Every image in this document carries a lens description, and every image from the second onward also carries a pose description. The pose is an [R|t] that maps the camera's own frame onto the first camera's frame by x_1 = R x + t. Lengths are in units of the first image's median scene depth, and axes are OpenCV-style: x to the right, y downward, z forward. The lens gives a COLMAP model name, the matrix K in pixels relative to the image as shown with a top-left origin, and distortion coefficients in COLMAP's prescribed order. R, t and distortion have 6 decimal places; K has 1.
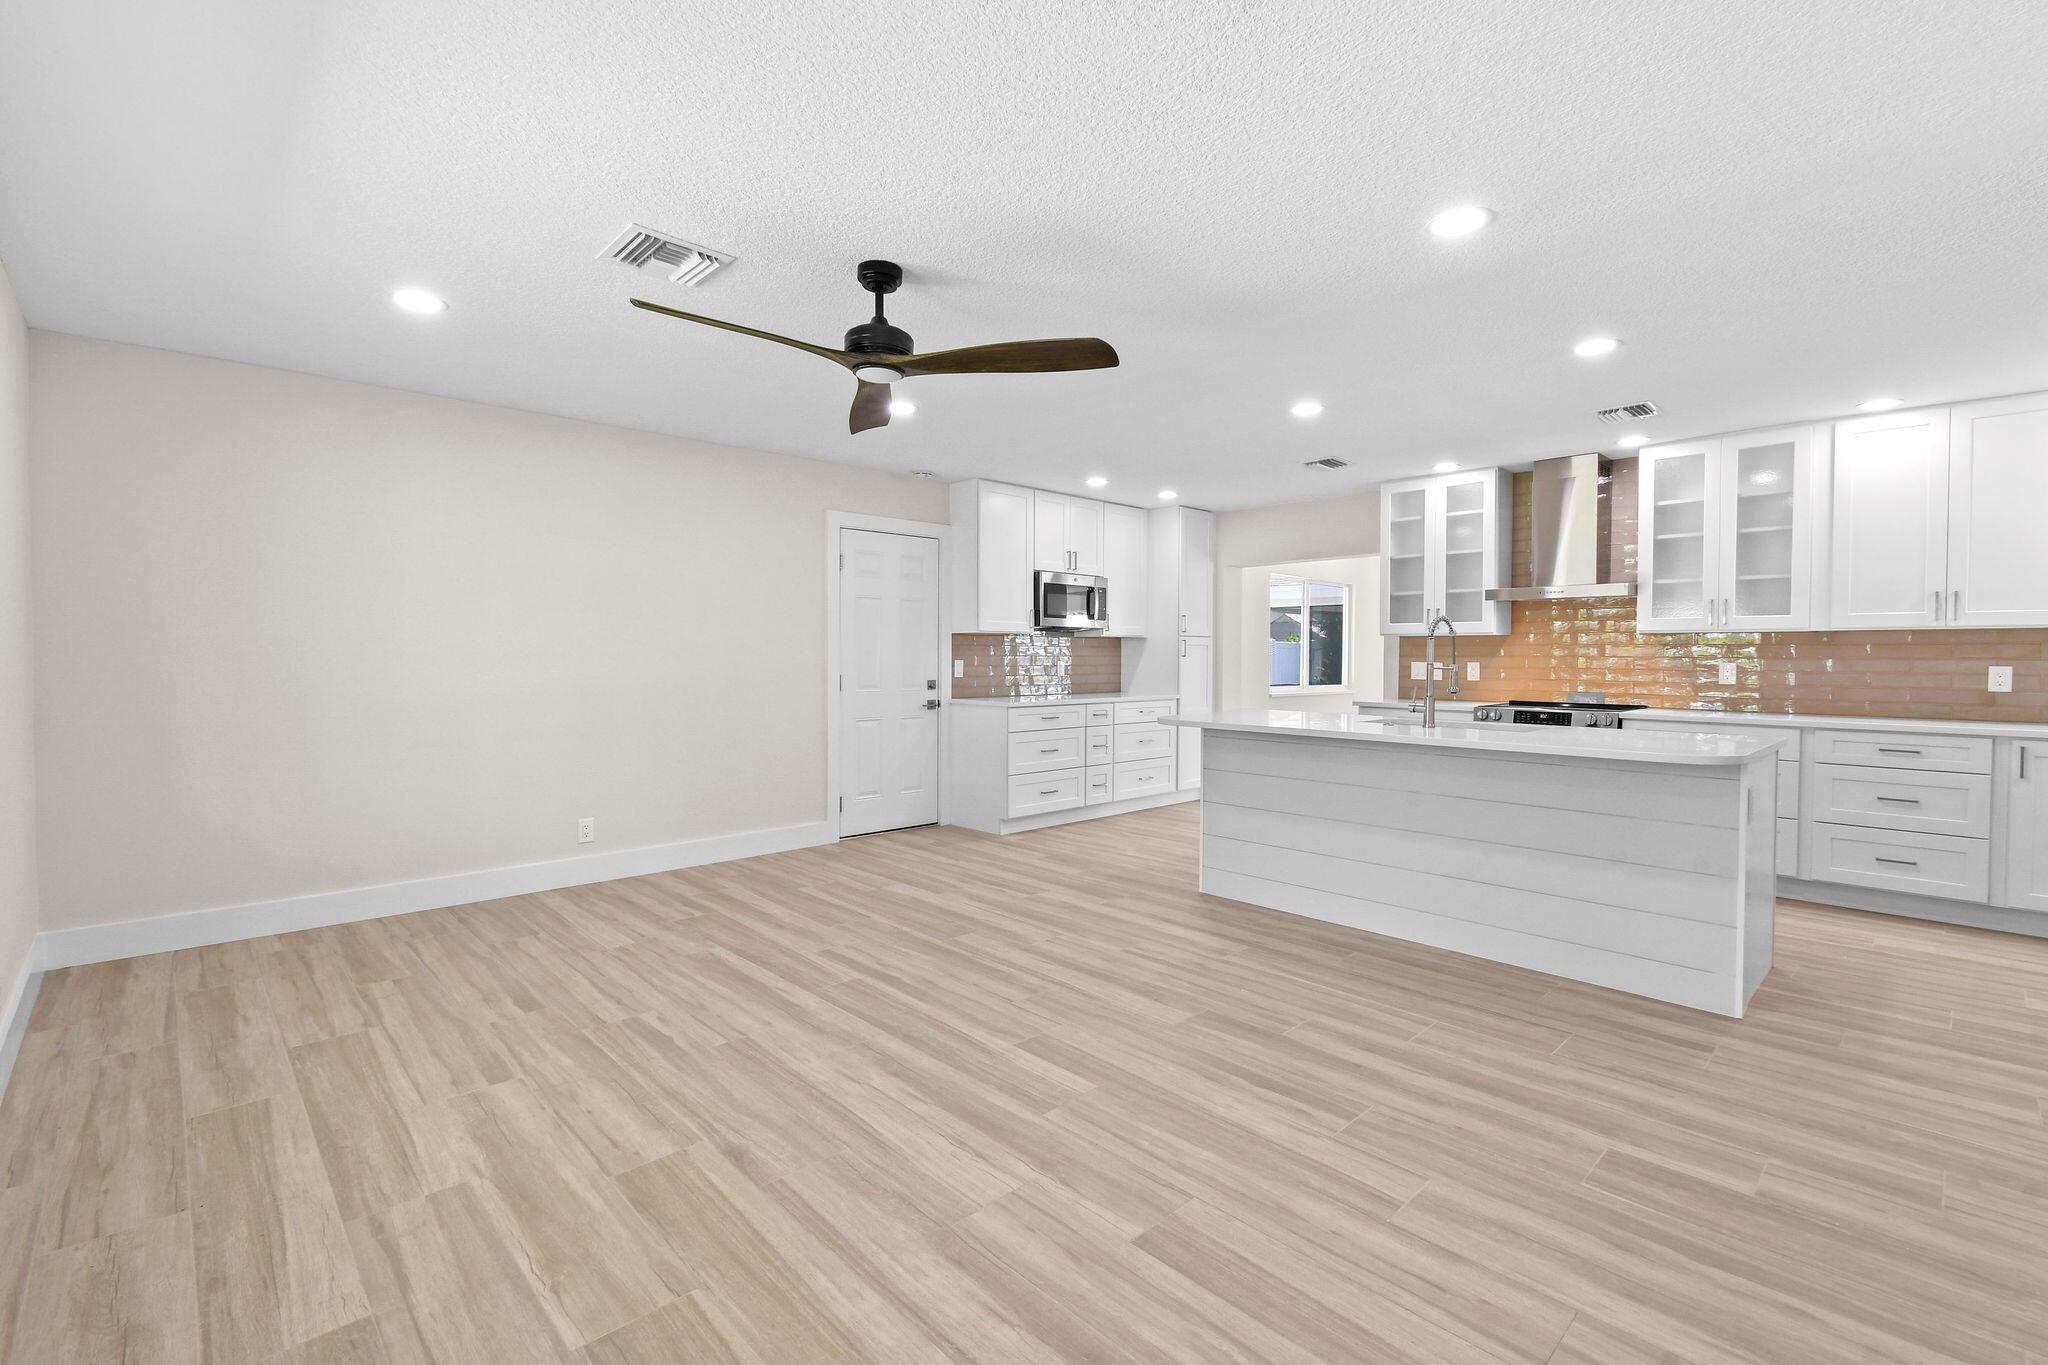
lens RADIAL K [[904.6, 0, 1023.8], [0, 904.6, 671.5], [0, 0, 1]] dist [0.001733, -0.000692]
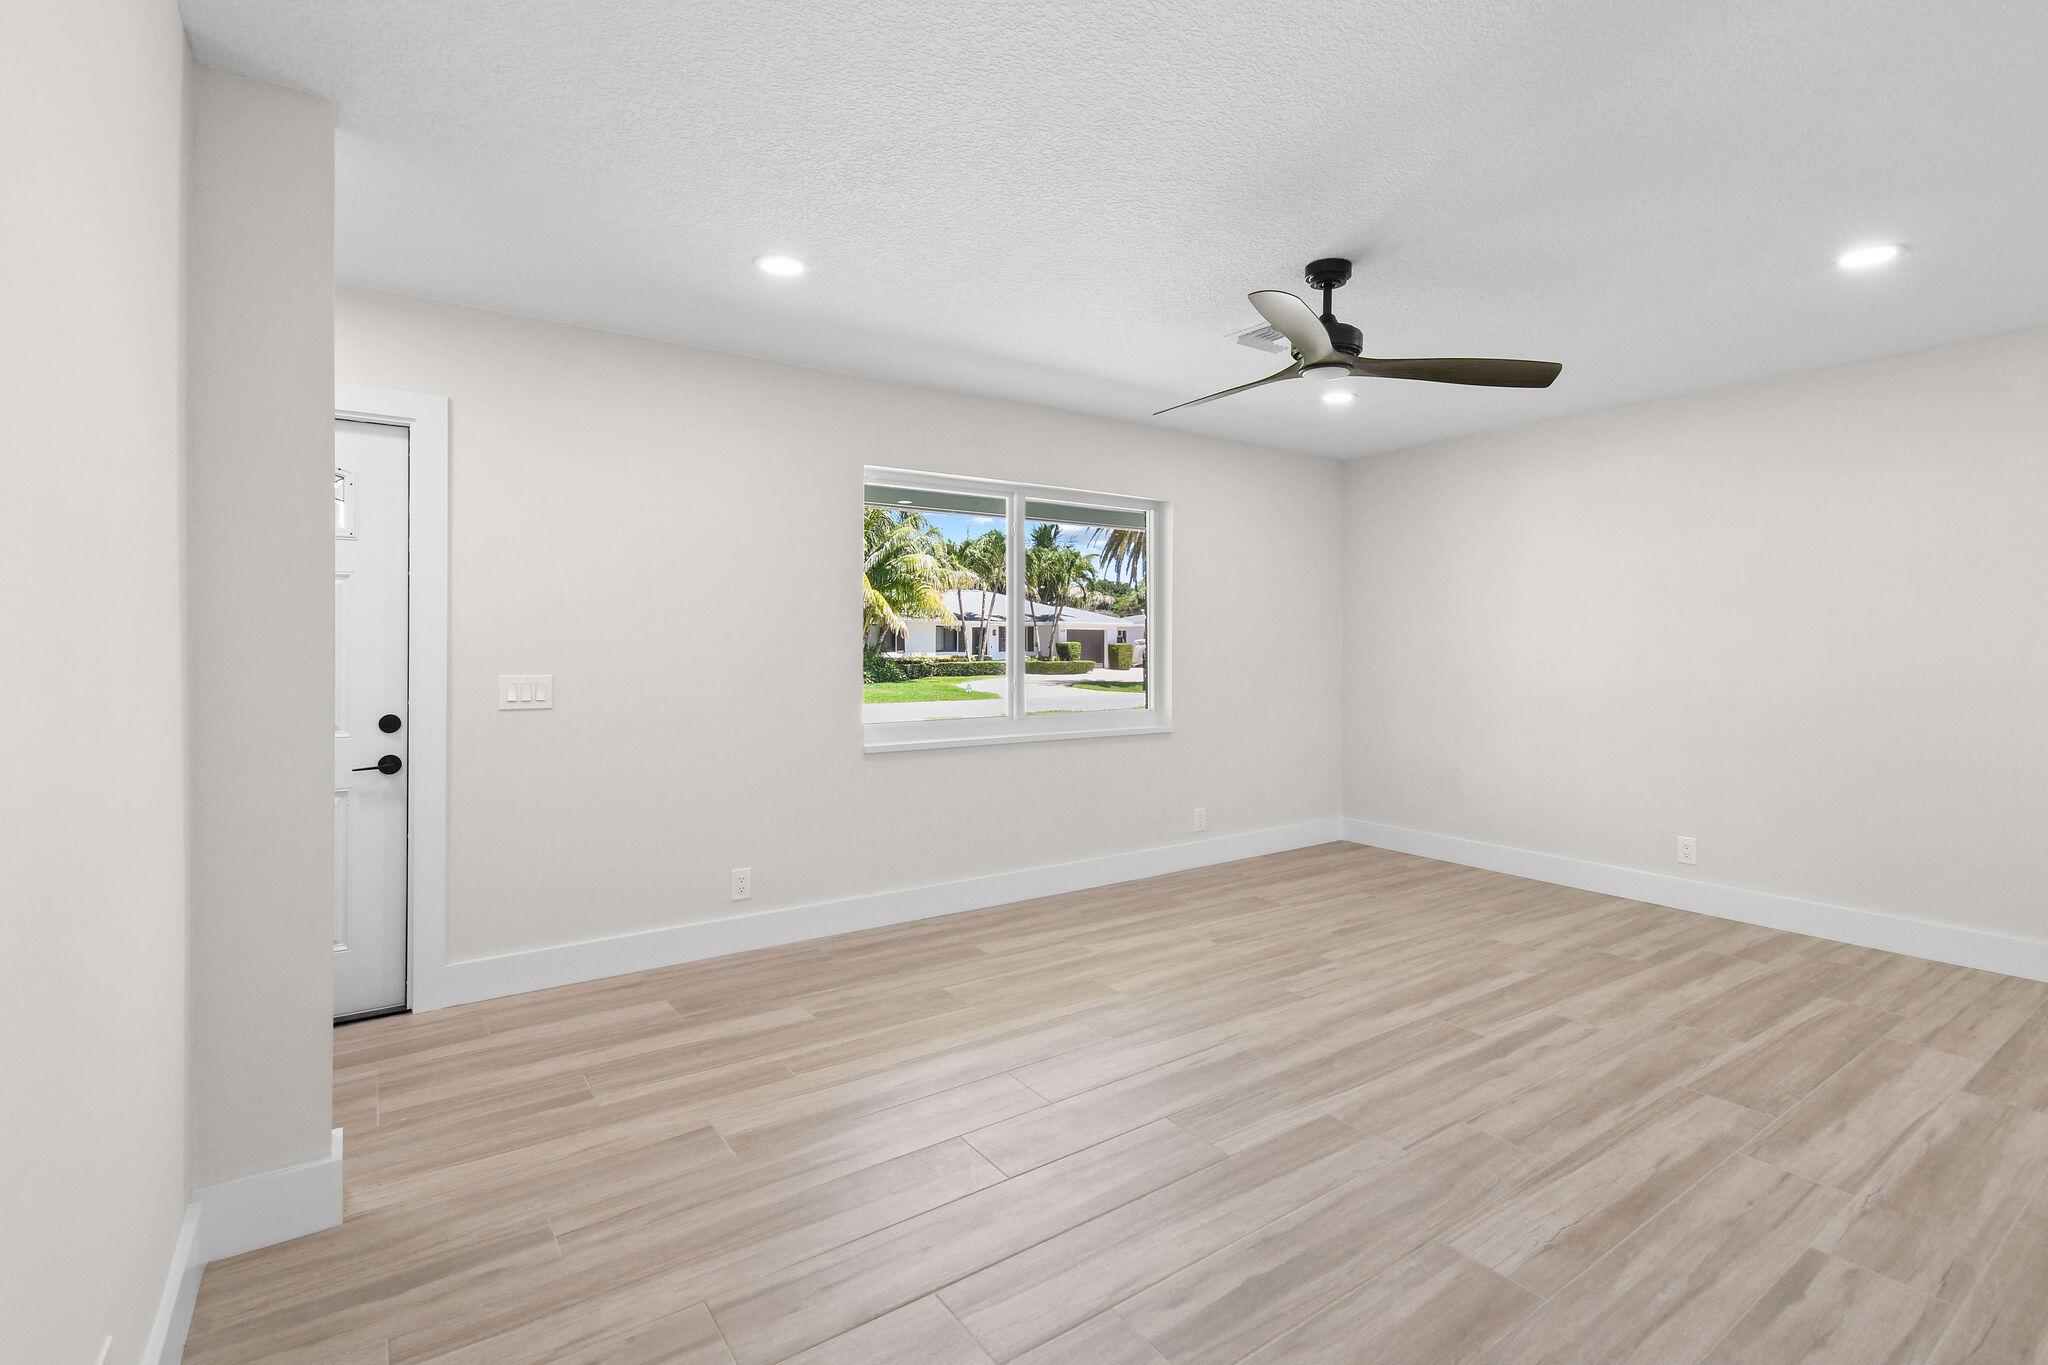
lens RADIAL K [[957.6, 0, 1041.3], [0, 957.6, 702.6], [0, 0, 1]] dist [0.005210, 0.000071]
pose [[-0.140945, 0.057108, -0.988369, 0.807576], [-0.021002, 0.997938, 0.060656, -0.020322], [0.989795, 0.029307, -0.139455, 0.763491]]
